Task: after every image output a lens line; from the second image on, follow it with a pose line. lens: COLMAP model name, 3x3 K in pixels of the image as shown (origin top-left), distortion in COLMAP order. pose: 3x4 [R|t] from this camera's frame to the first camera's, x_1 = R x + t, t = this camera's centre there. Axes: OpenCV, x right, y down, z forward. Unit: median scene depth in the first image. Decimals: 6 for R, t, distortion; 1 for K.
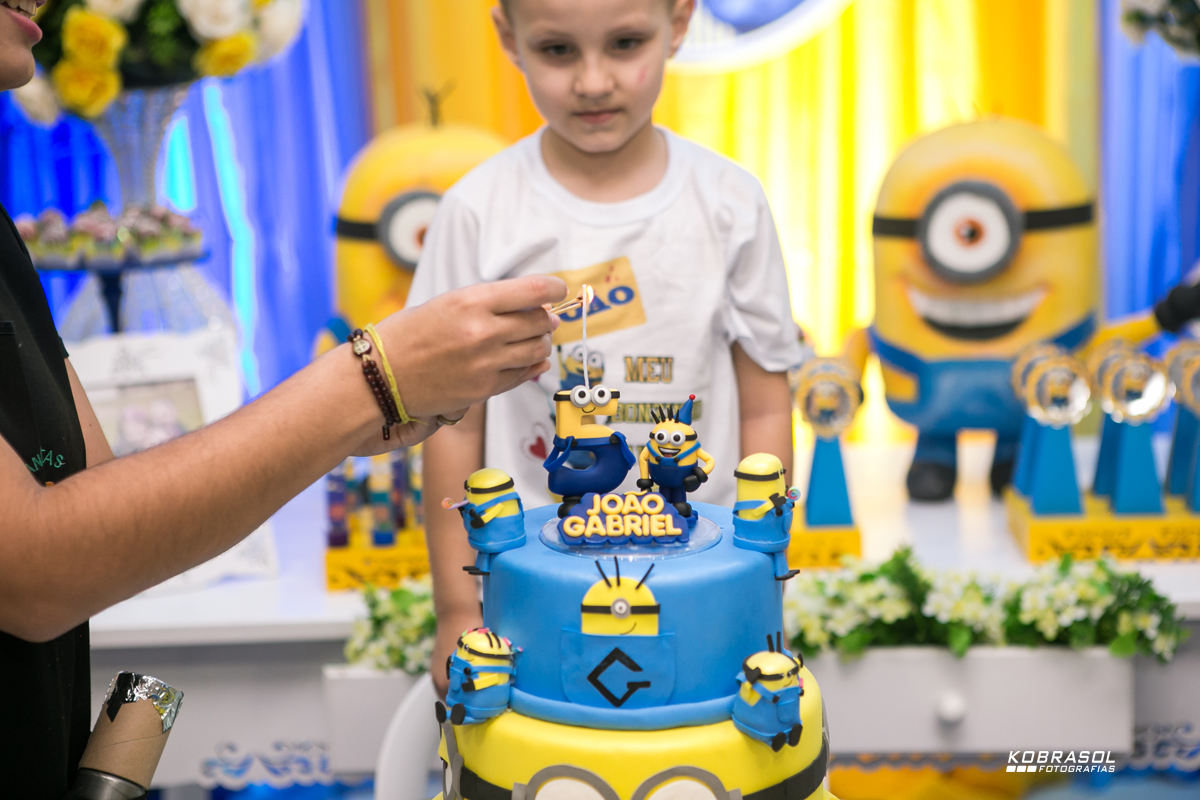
lens RADIAL K [[2329.8, 0, 600.0], [0, 2329.8, 400.0], [0, 0, 1]] dist [0.235317, 0.168529]
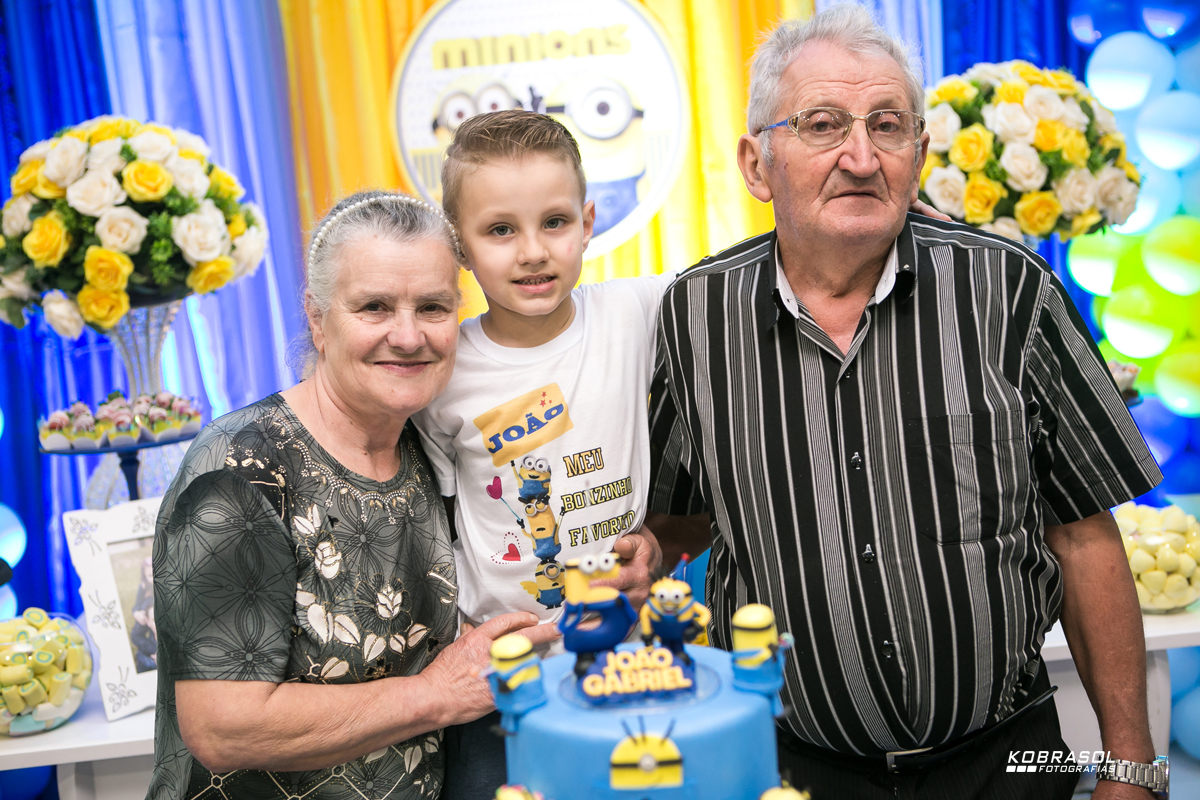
lens RADIAL K [[1552.7, 0, 600.0], [0, 1552.7, 400.0], [0, 0, 1]] dist [0.000130, 0.075688]
pose [[0.992924, -0.056447, 0.104480, -0.048186], [0.061923, 0.996831, -0.049933, -0.026992], [-0.101330, 0.056050, 0.993273, 0.165434]]
